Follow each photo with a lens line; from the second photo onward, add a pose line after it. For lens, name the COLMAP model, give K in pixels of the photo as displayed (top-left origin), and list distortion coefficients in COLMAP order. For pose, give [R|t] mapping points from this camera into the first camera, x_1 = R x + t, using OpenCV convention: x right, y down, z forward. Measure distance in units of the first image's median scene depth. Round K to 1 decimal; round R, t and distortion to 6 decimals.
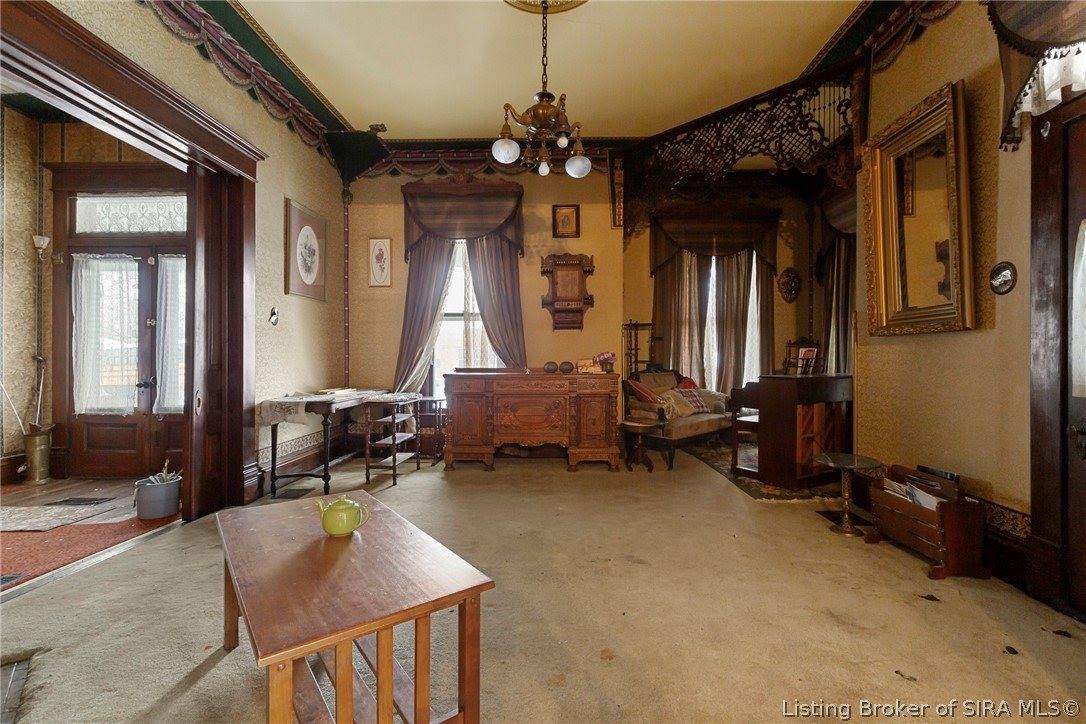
lens RADIAL K [[481.4, 0, 542.5], [0, 481.4, 355.7], [0, 0, 1]] dist [0.000796, -0.000092]
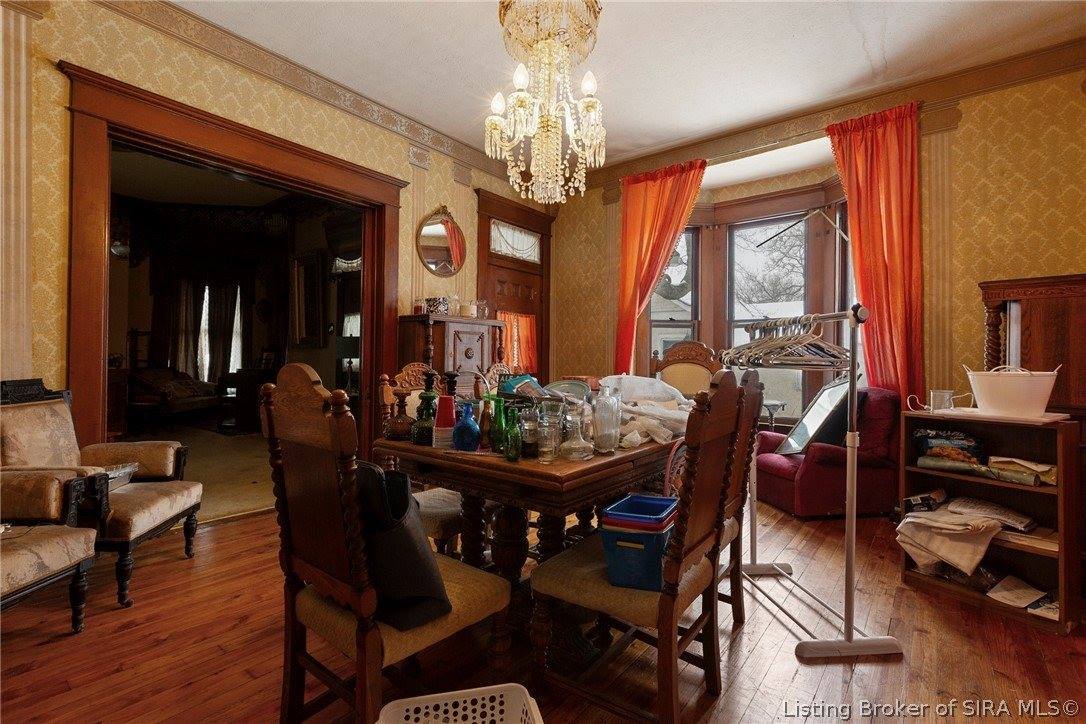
lens RADIAL K [[481.4, 0, 550.2], [0, 481.4, 357.0], [0, 0, 1]] dist [0.000796, -0.000092]
pose [[0.570143, 0.006945, 0.821516, -0.258354], [-0.008867, 0.999958, -0.002300, -0.004654], [-0.821498, -0.005974, 0.570180, -0.715798]]
